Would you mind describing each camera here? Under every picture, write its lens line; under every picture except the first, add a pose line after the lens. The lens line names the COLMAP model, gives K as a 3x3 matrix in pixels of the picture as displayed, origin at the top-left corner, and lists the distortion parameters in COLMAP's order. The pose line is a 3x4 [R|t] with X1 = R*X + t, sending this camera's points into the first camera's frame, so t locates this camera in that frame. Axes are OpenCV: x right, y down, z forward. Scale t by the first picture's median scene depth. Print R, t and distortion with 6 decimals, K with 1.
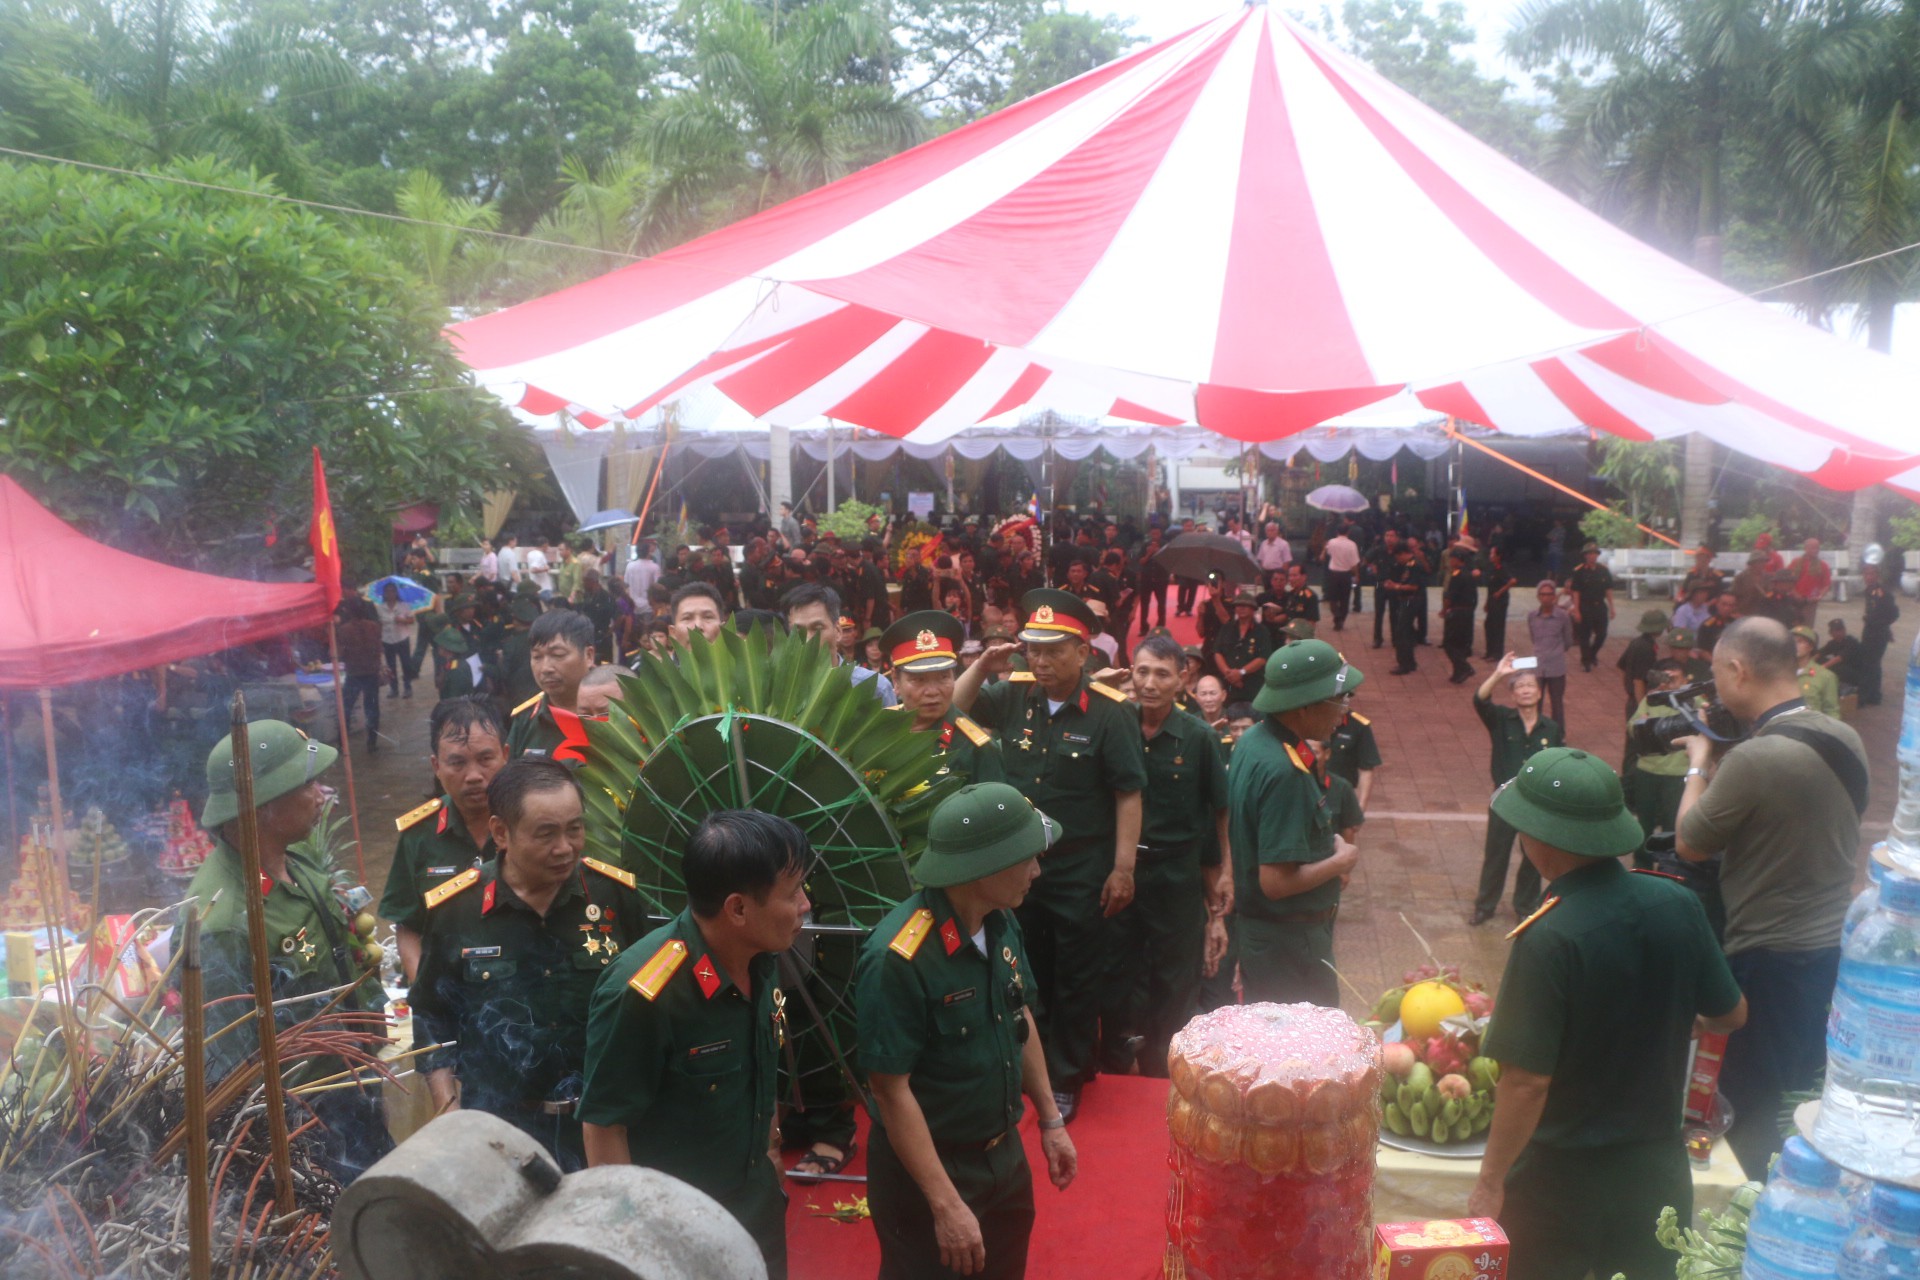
lens RADIAL K [[1572.0, 0, 960.0], [0, 1572.0, 640.0], [0, 0, 1]] dist [-0.190399, 0.166035]
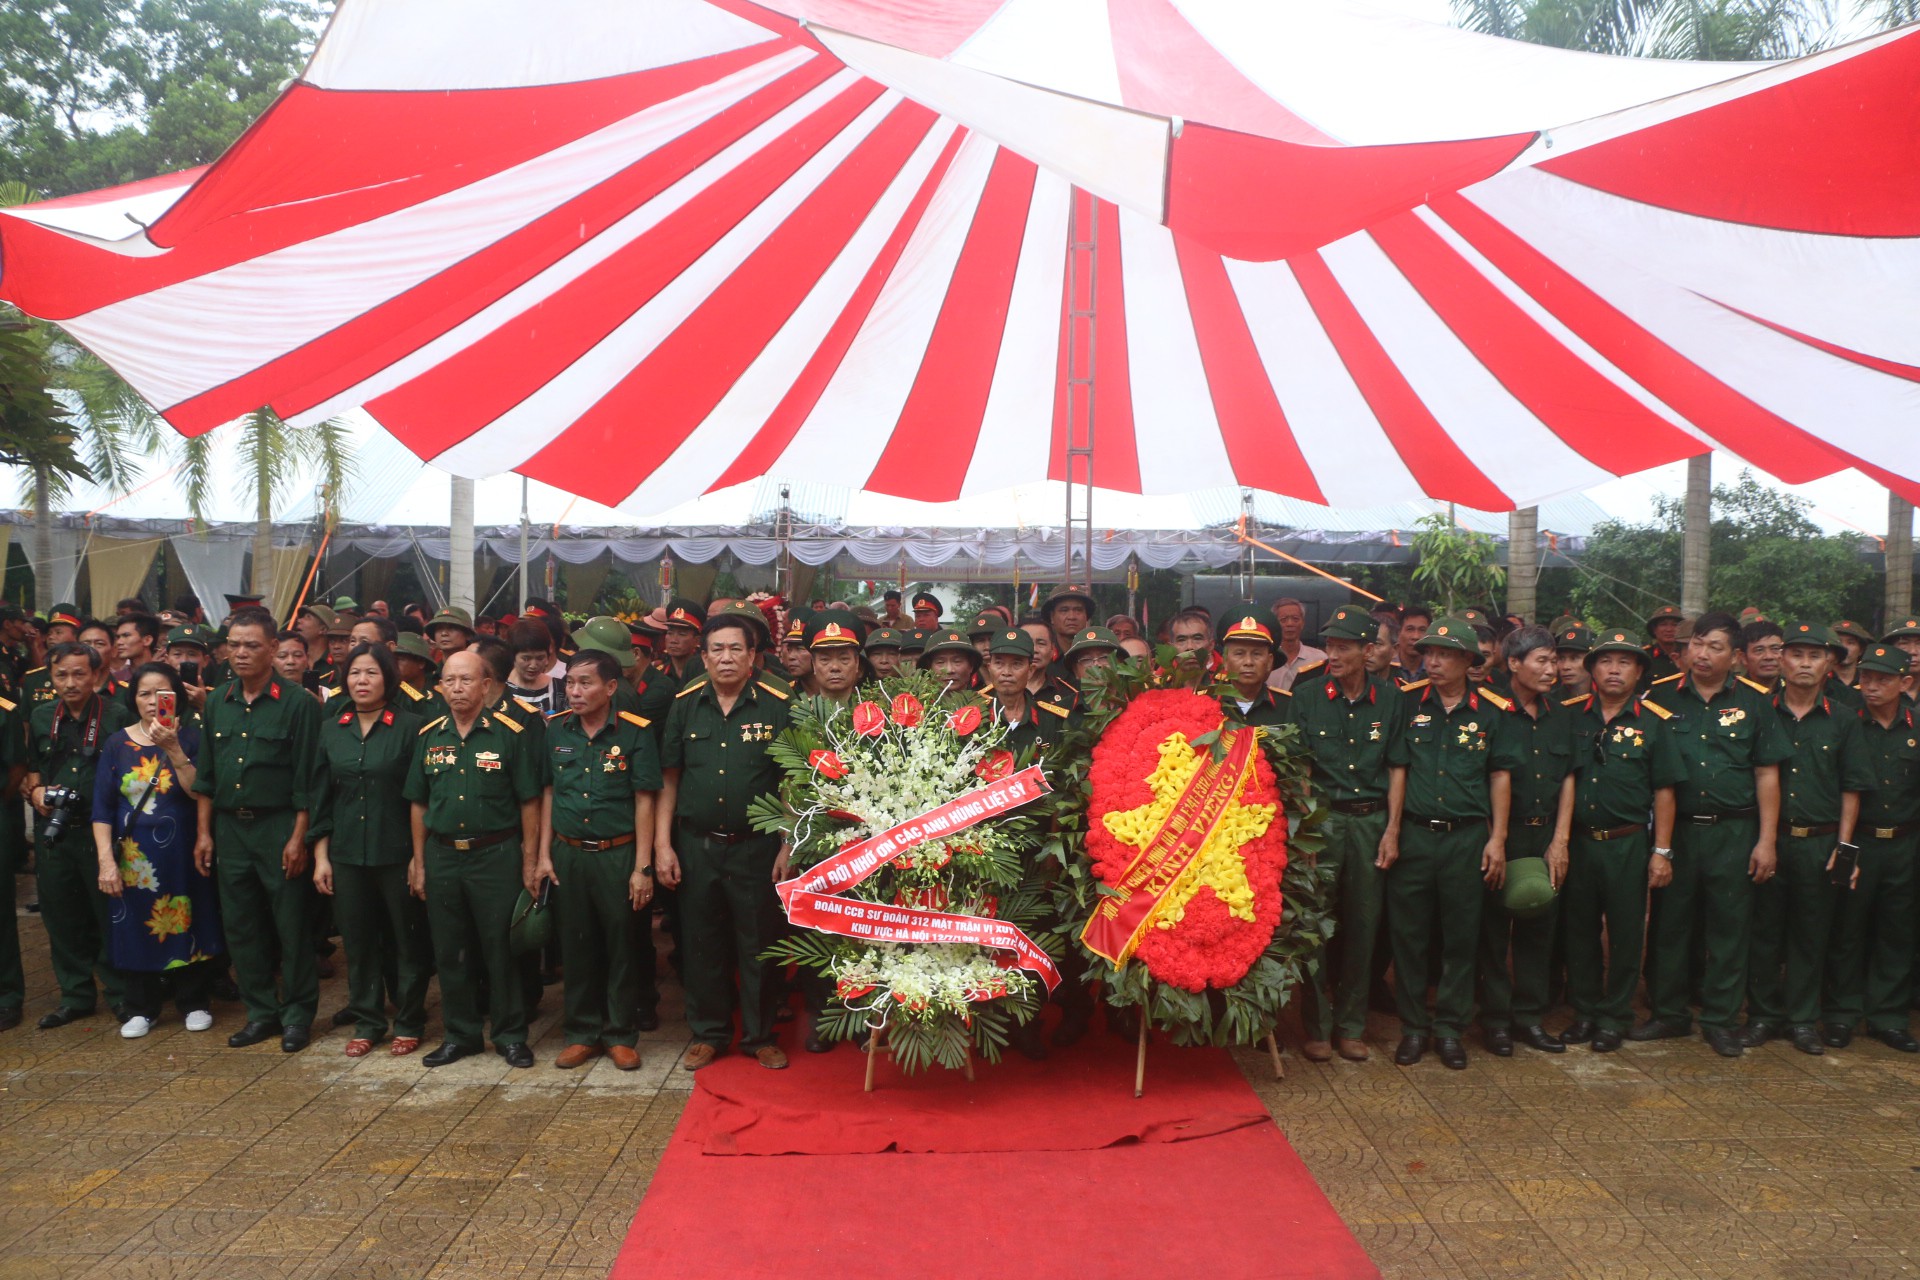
lens RADIAL K [[1572.2, 0, 967.3], [0, 1572.2, 637.7], [0, 0, 1]] dist [-0.190439, 0.167425]
pose [[0.981655, 0.012222, 0.190275, -0.007027], [0.010702, 0.992838, -0.118988, 0.027037], [-0.190367, 0.118842, 0.974493, 0.151015]]
